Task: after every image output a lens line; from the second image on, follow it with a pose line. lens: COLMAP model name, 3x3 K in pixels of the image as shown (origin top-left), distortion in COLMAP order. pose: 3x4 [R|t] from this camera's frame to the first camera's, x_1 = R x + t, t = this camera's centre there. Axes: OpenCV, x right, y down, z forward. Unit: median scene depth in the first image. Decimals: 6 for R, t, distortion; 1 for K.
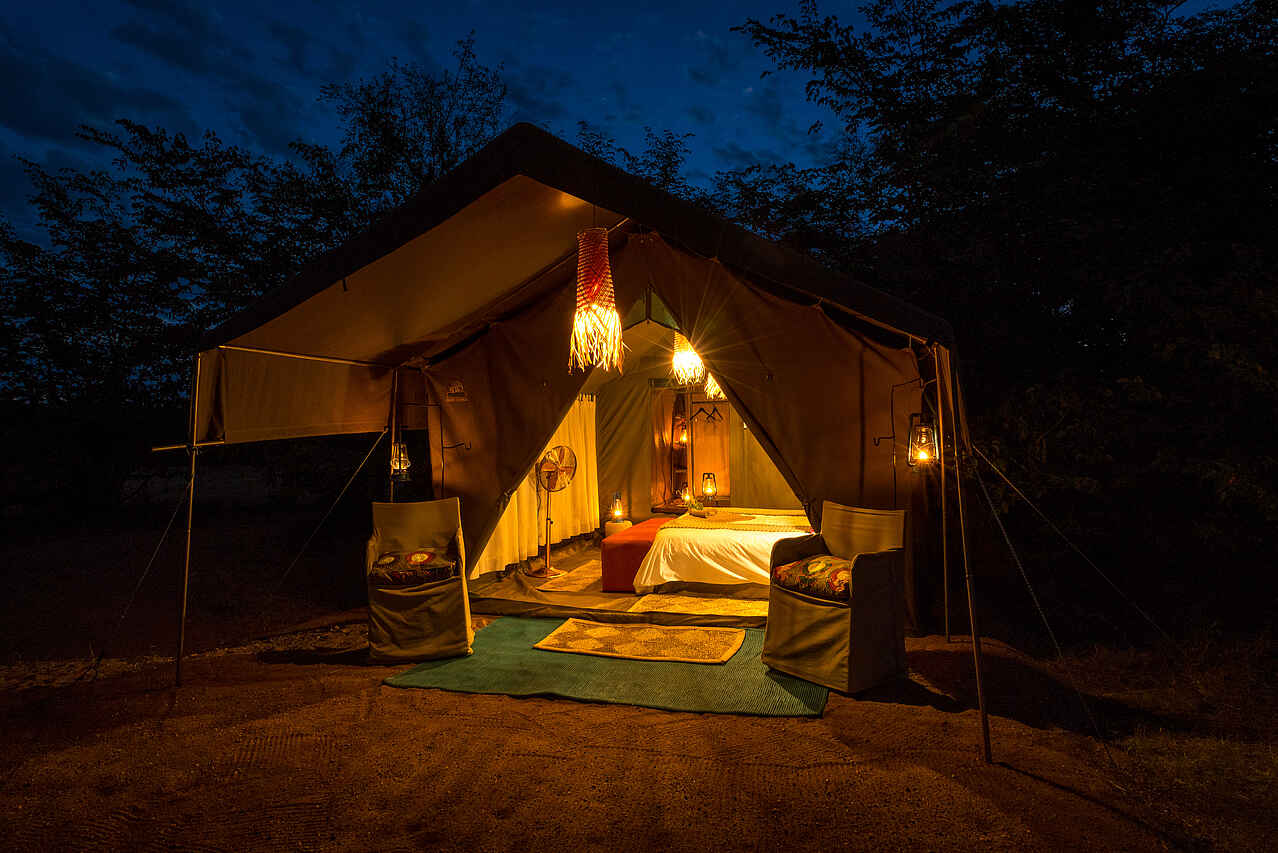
lens RADIAL K [[863.4, 0, 639.0], [0, 863.4, 426.5], [0, 0, 1]] dist [0.009381, -0.001059]
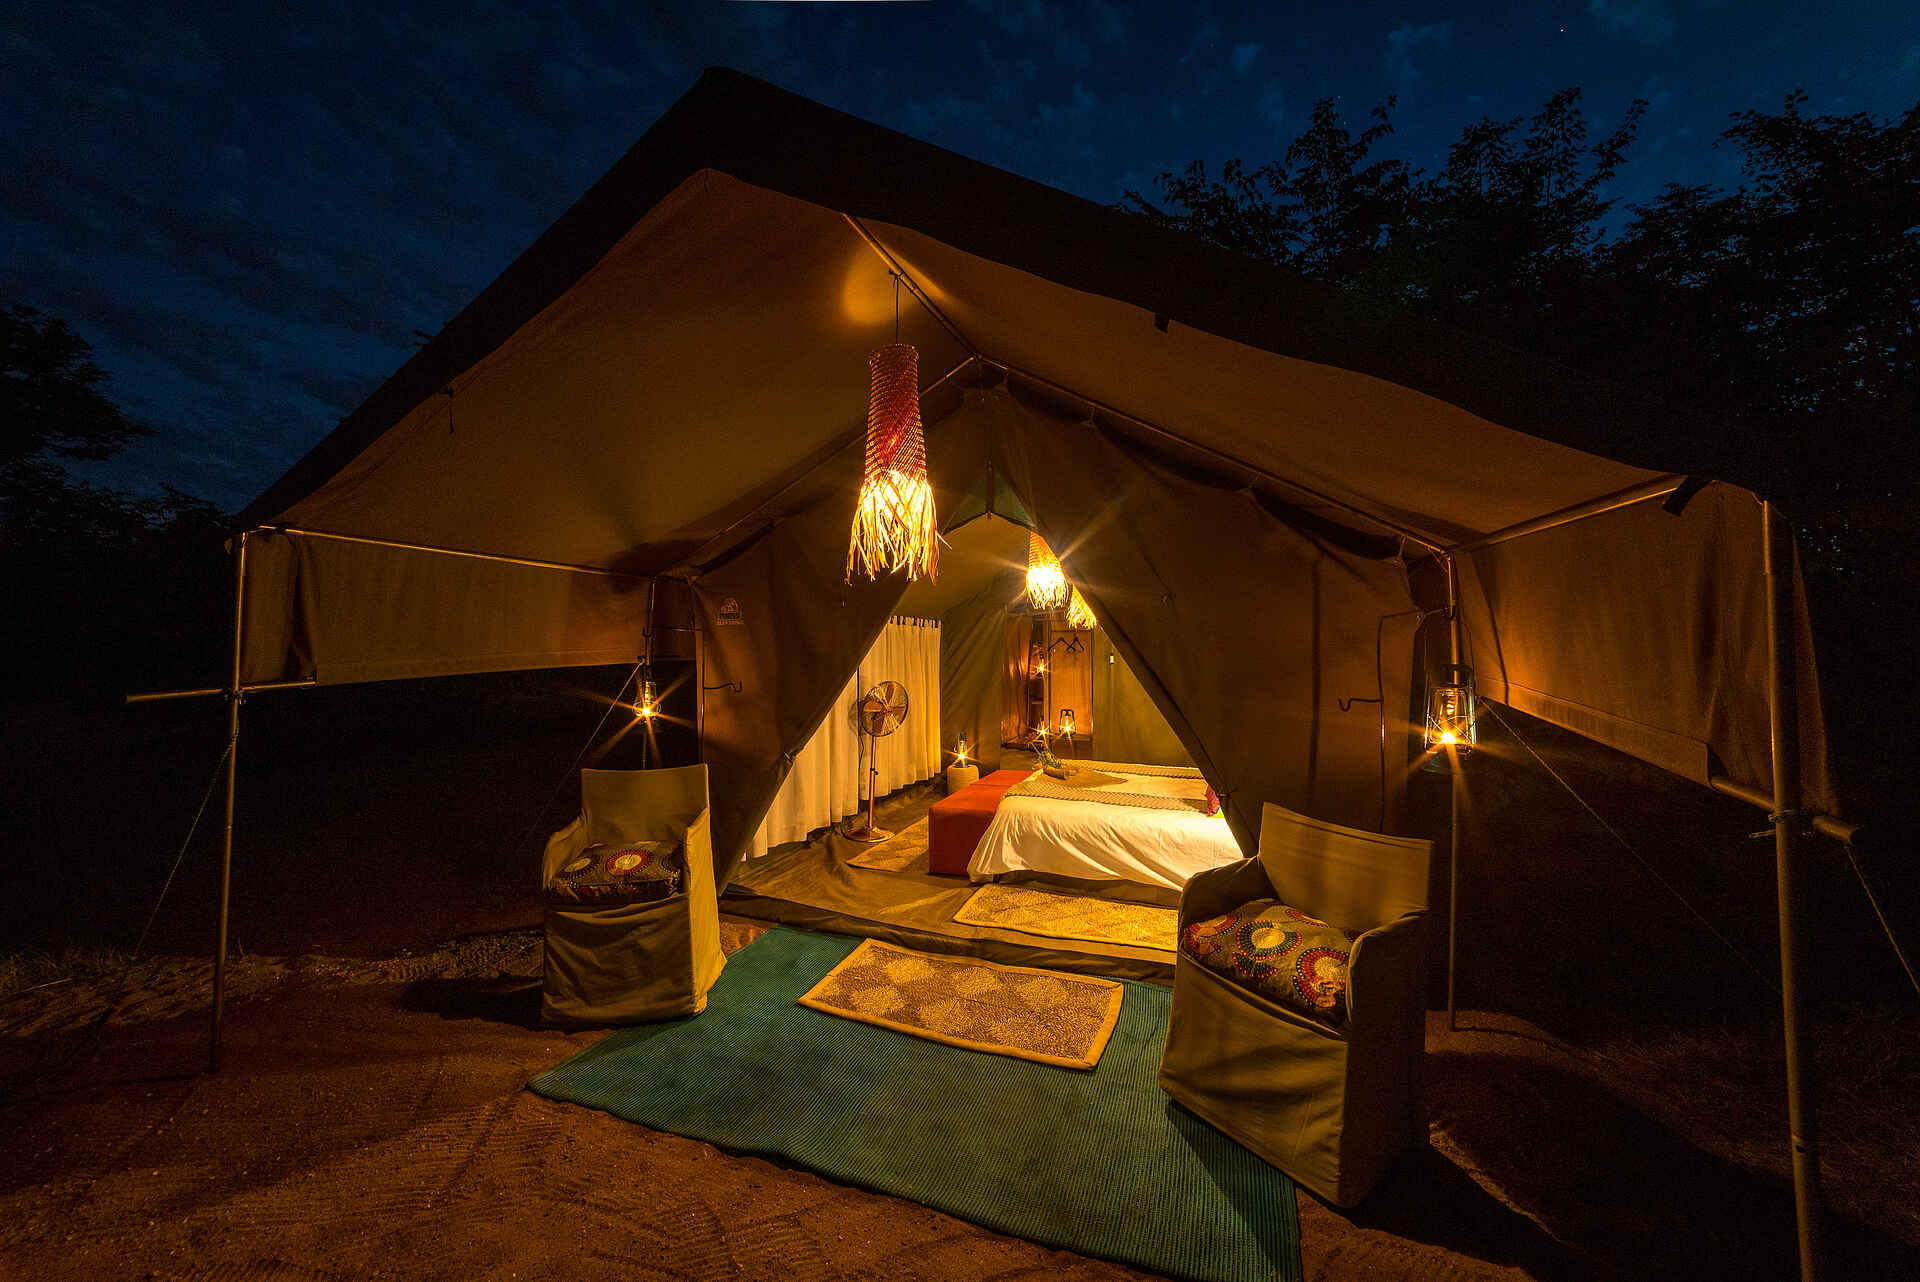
lens RADIAL K [[761.4, 0, 960.0], [0, 761.4, 641.0], [0, 0, 1]] dist [-0.010167, 0.000064]
pose [[0.998091, 0.024234, -0.056808, 0.023837], [-0.024804, 0.999649, -0.009347, -0.014905], [0.056562, 0.010738, 0.998341, 0.386192]]
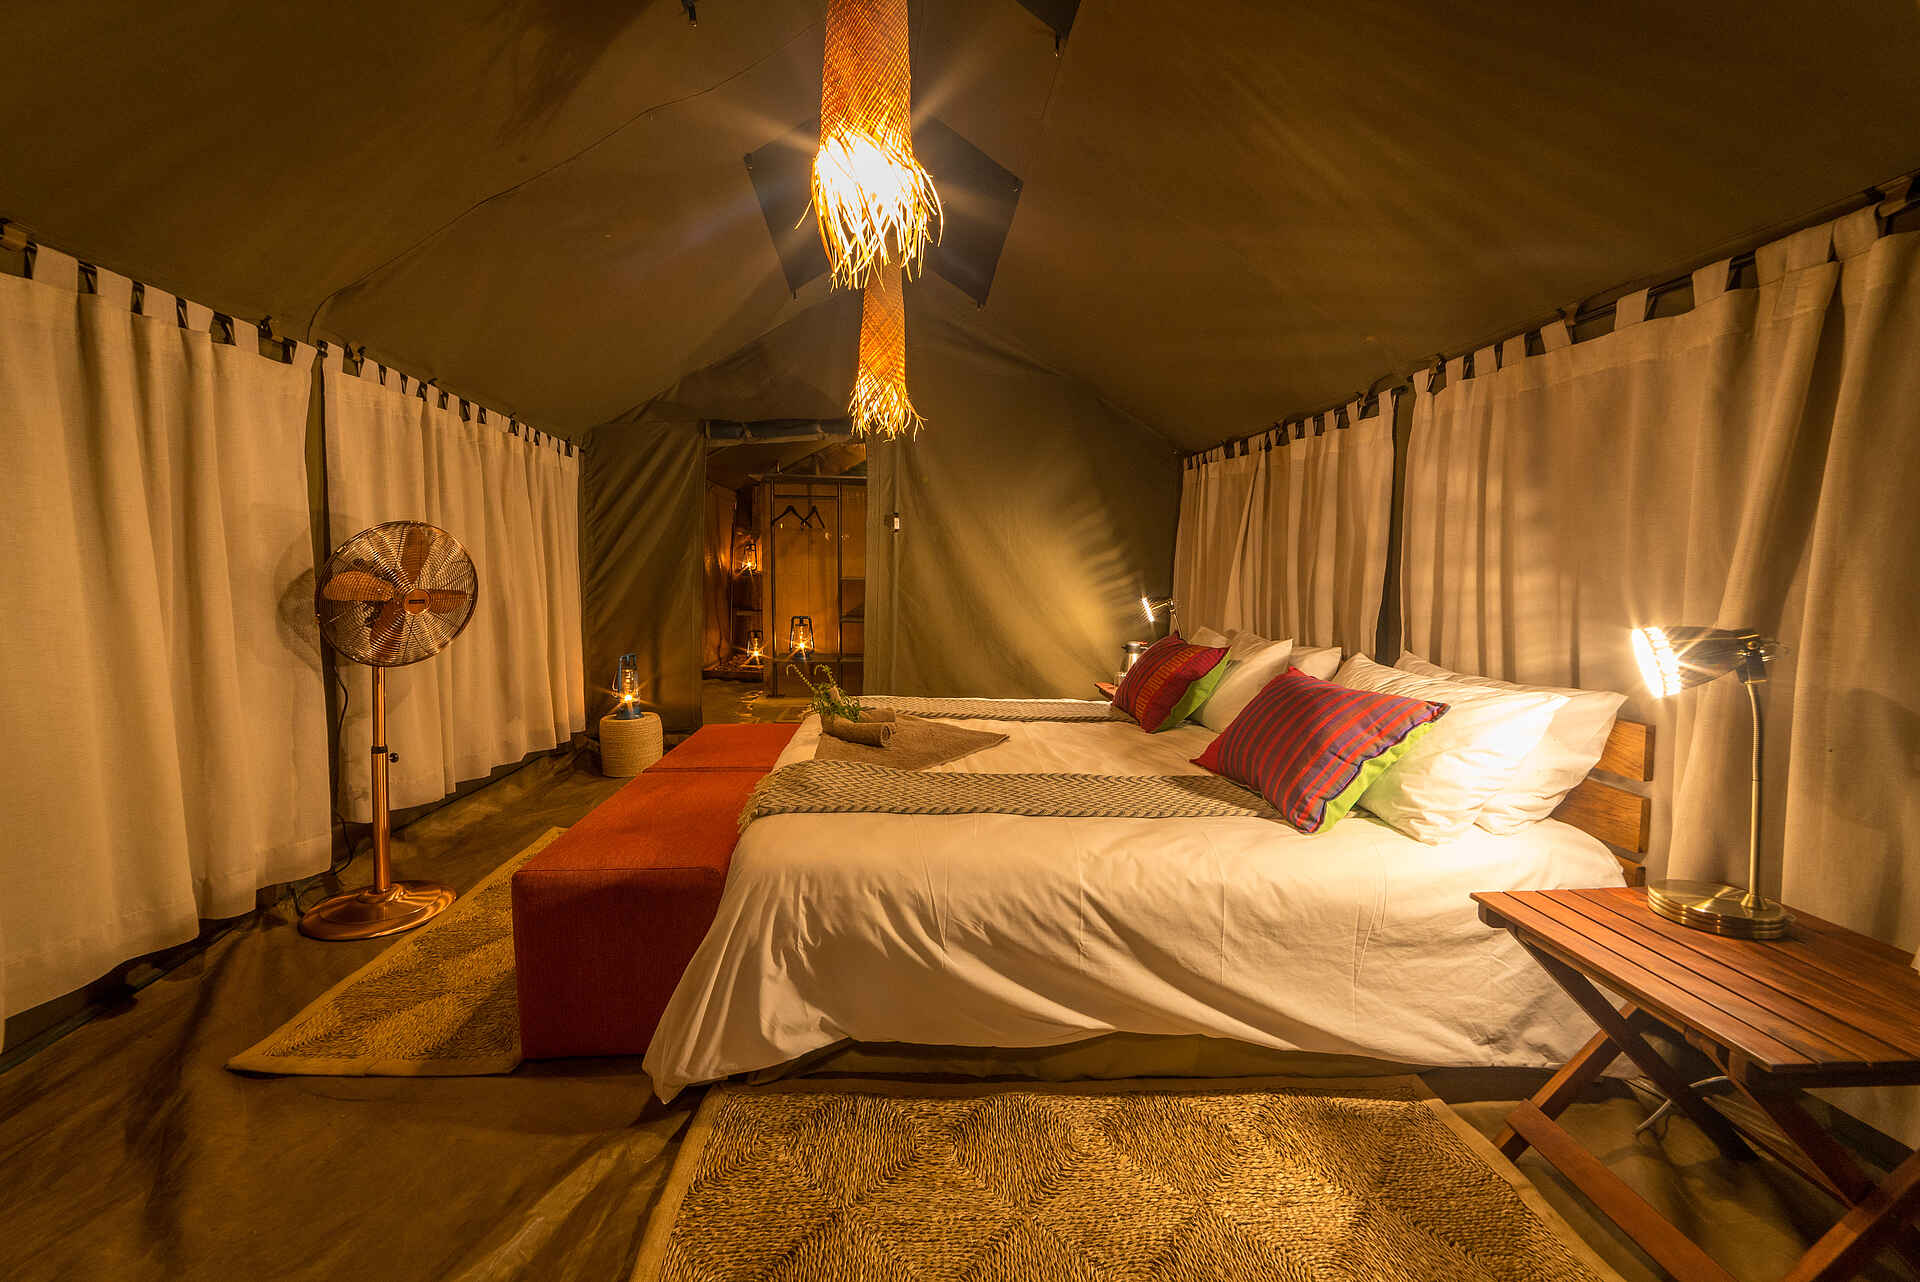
lens RADIAL K [[761.4, 0, 960.0], [0, 761.4, 641.0], [0, 0, 1]] dist [-0.010167, 0.000064]
pose [[0.938342, 0.003424, 0.345692, 0.003496], [-0.032242, 0.996459, 0.077650, 0.051884], [-0.344202, -0.084008, 0.935130, 0.918815]]
